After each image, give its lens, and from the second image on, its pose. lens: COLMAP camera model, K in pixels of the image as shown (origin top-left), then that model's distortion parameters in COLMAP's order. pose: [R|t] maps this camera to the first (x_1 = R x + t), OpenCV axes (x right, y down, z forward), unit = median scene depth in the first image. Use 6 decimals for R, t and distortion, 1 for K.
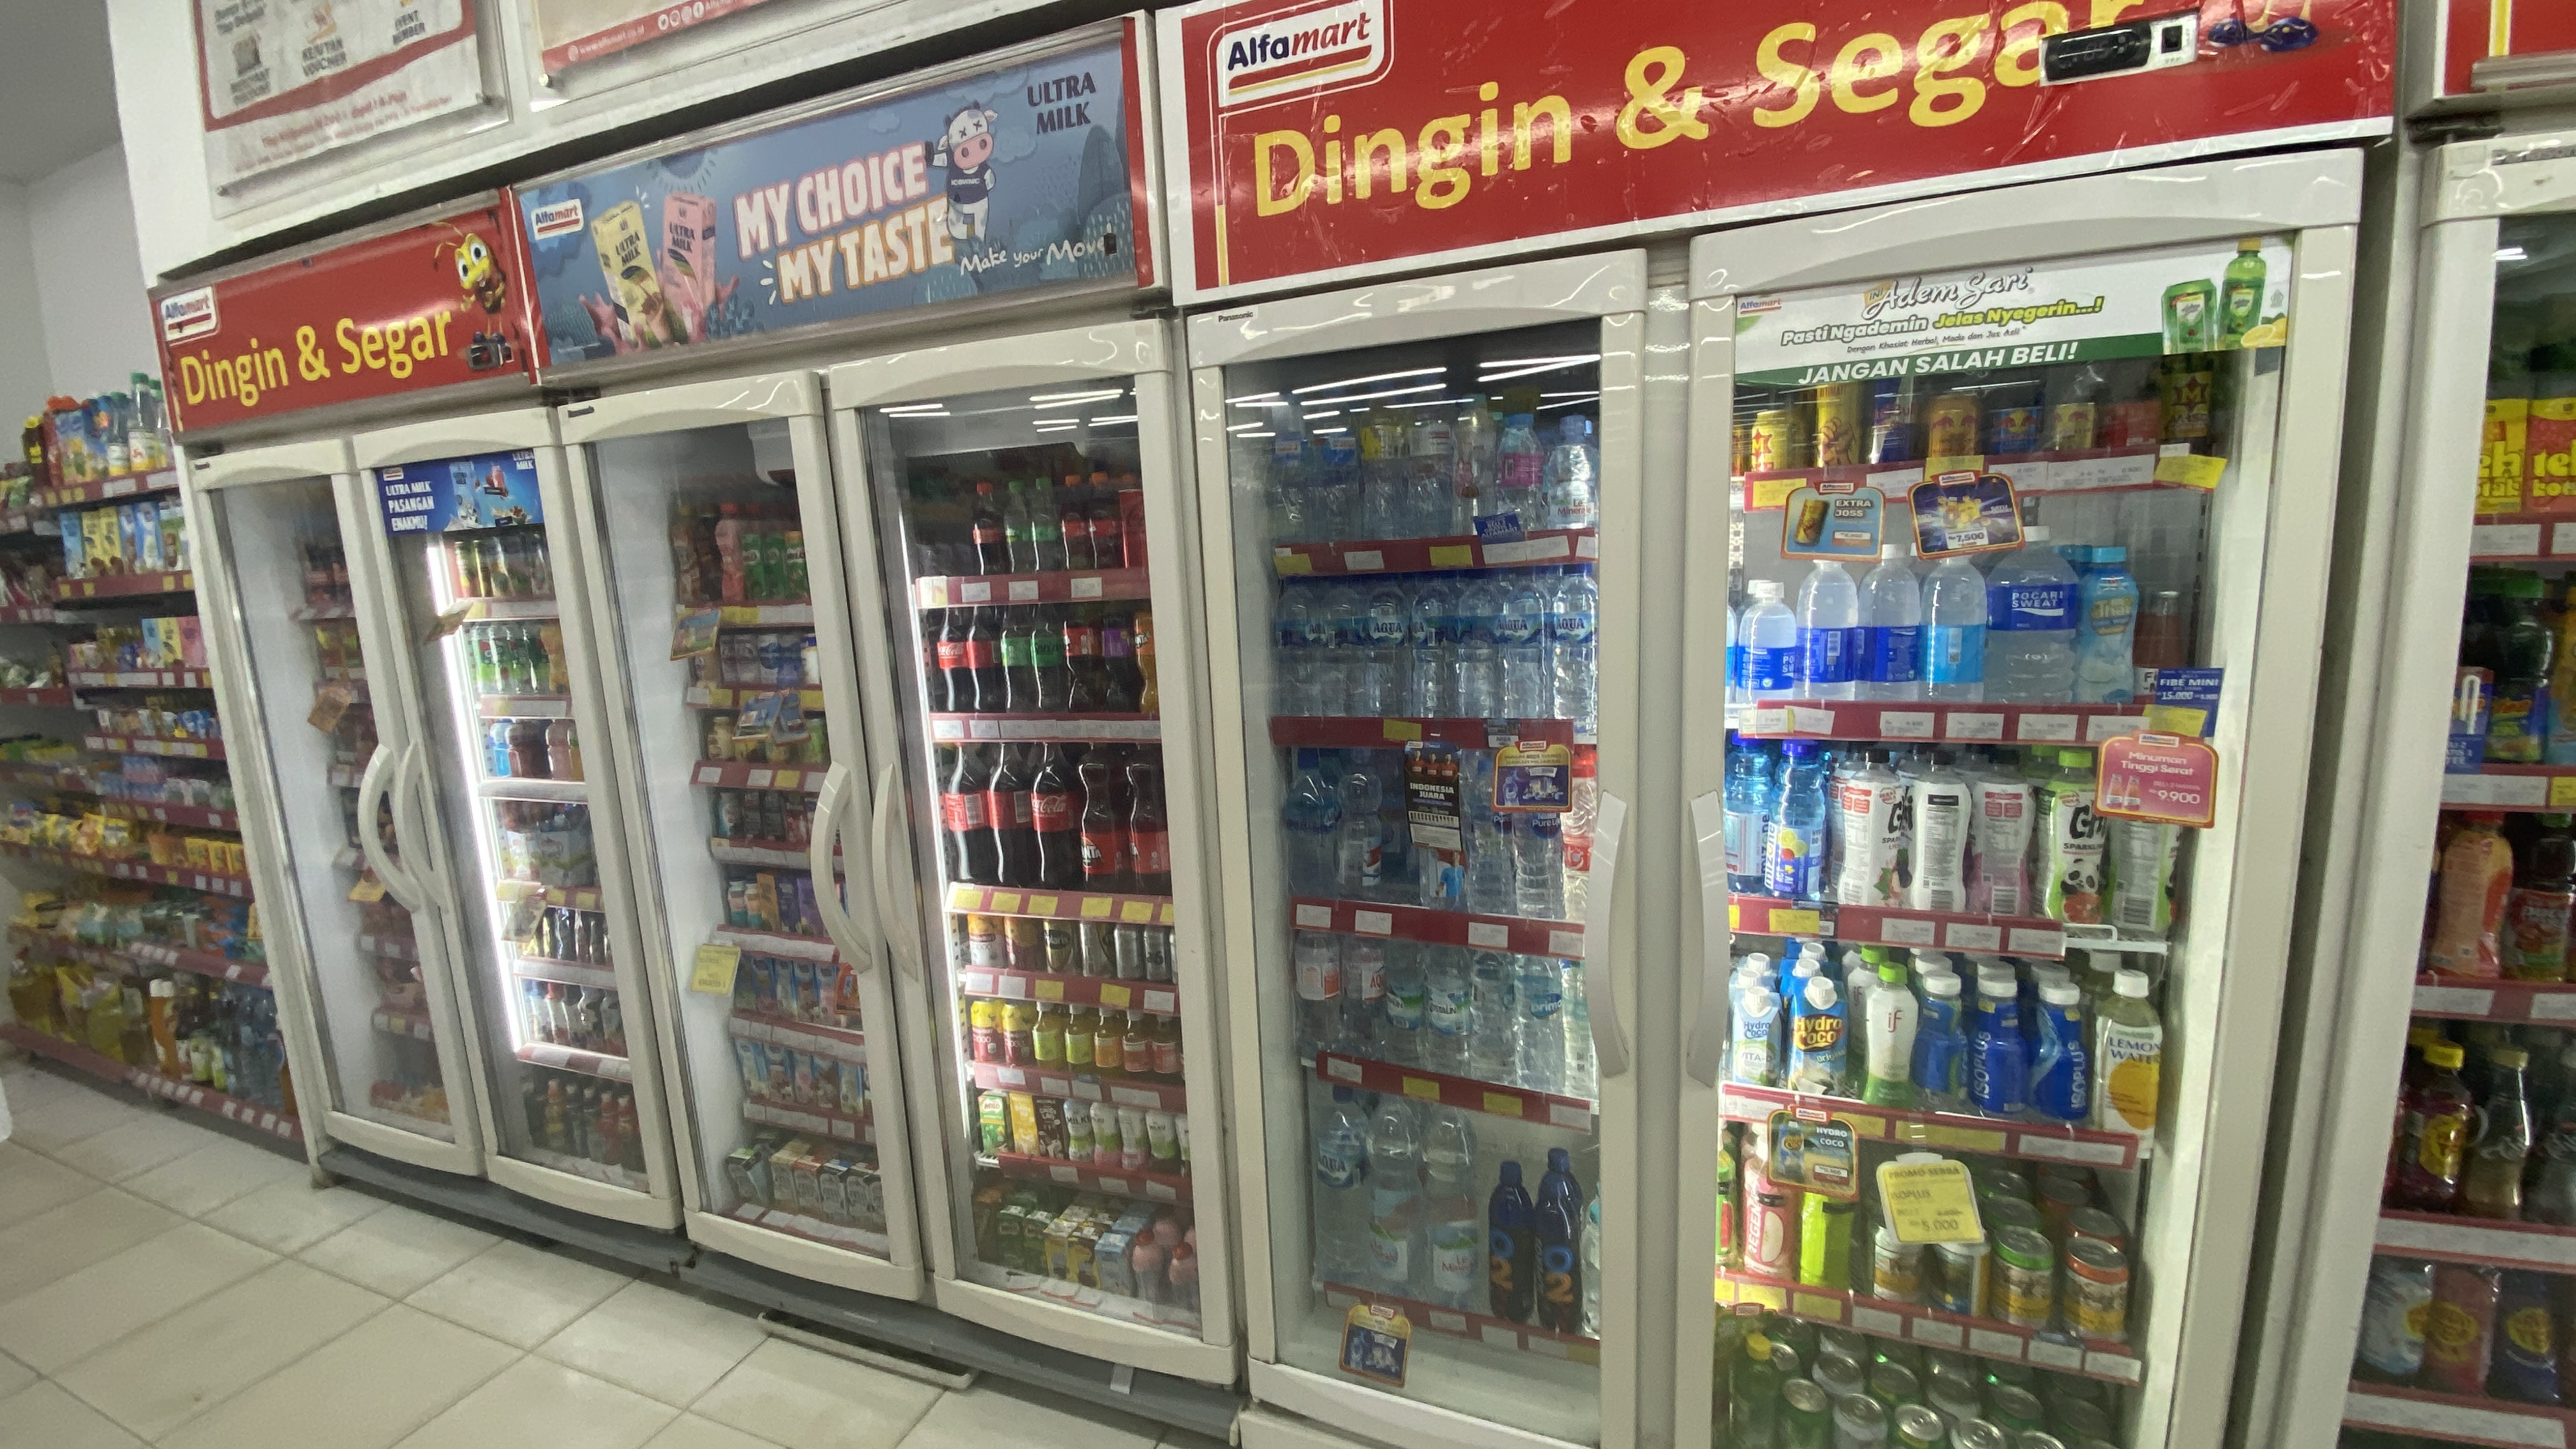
lens RADIAL K [[1017.0, 0, 1285.2], [0, 1017.0, 730.6], [0, 0, 1]] dist [0.022503, 0.000046]
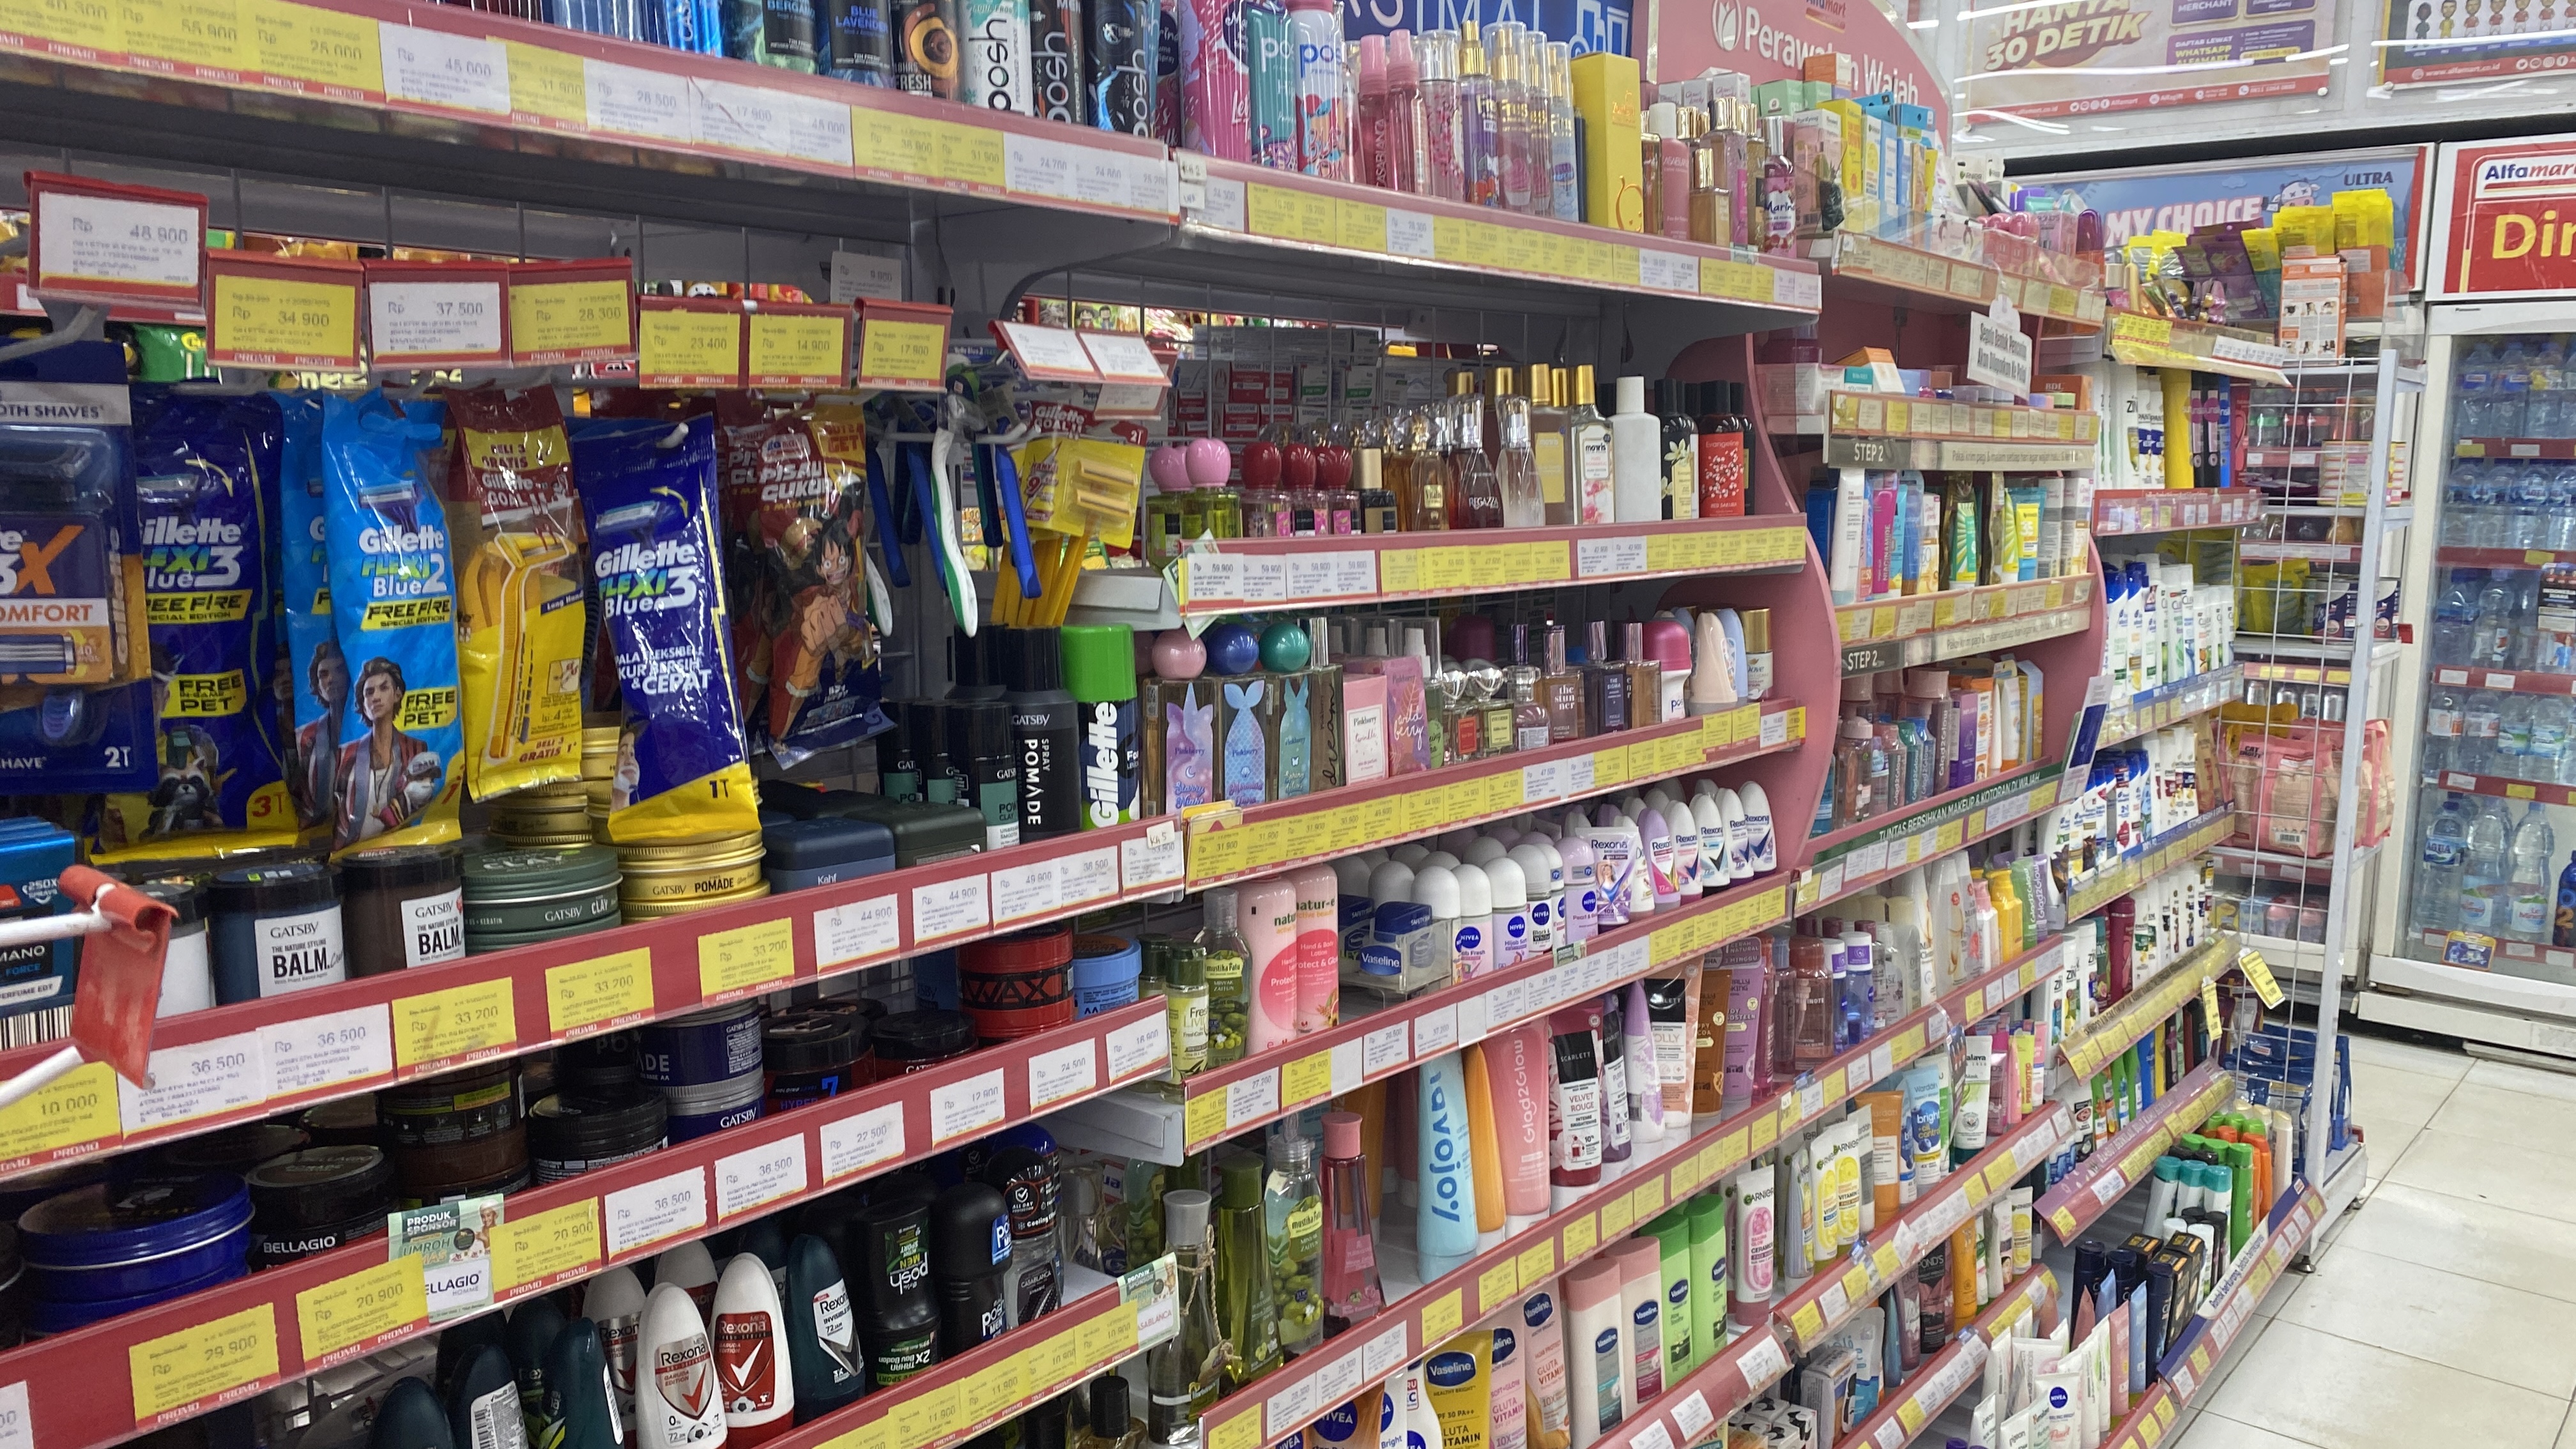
lens RADIAL K [[1941.8, 0, 1284.7], [0, 1941.8, 734.5], [0, 0, 1]] dist [0.005861, -0.000857]
pose [[0.943645, 0.098966, -0.315815, -0.770327], [-0.092975, 0.995087, 0.034023, 0.363882], [0.317631, -0.002743, 0.948210, -2.591540]]
